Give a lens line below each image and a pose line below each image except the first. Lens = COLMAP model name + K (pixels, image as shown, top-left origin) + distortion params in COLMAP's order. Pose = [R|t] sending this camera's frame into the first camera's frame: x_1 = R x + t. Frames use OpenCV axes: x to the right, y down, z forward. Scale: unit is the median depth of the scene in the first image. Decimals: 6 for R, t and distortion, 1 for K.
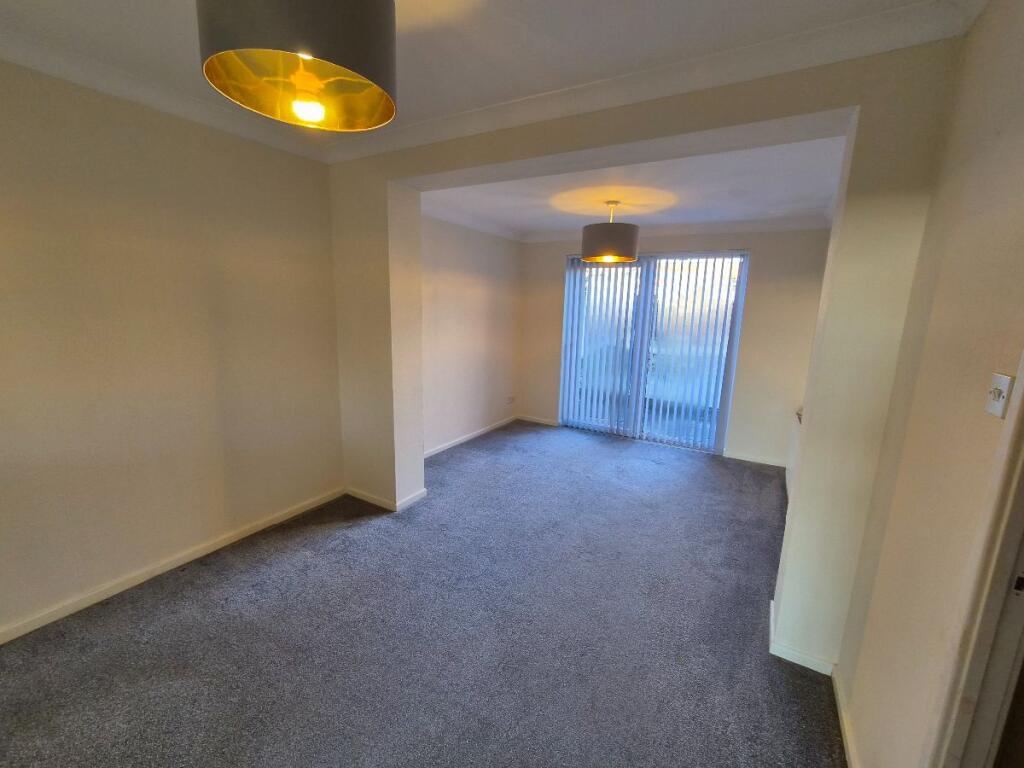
lens RADIAL K [[414.0, 0, 512.0], [0, 414.0, 384.0], [0, 0, 1]] dist [-0.017942, 0.000168]
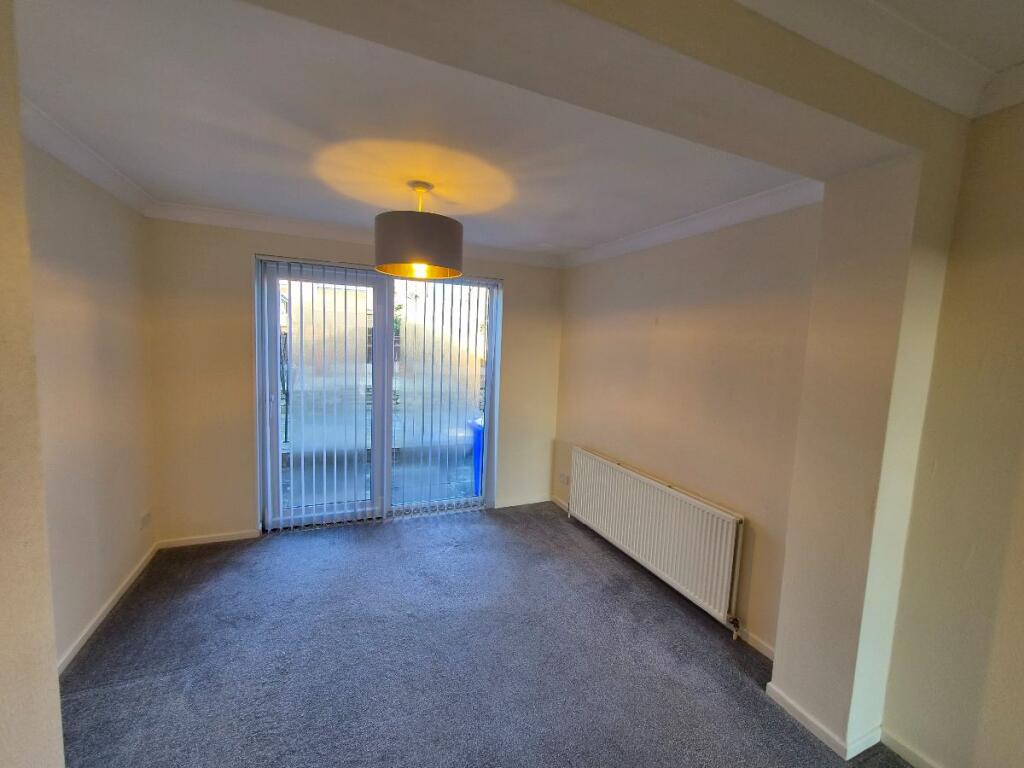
lens RADIAL K [[424.9, 0, 510.8], [0, 424.9, 370.1], [0, 0, 1]] dist [0.000031, 0.000011]
pose [[0.592304, -0.047748, 0.804299, -0.181483], [0.129742, 0.990868, -0.036721, -0.077633], [-0.795200, 0.126101, 0.593089, 0.394631]]
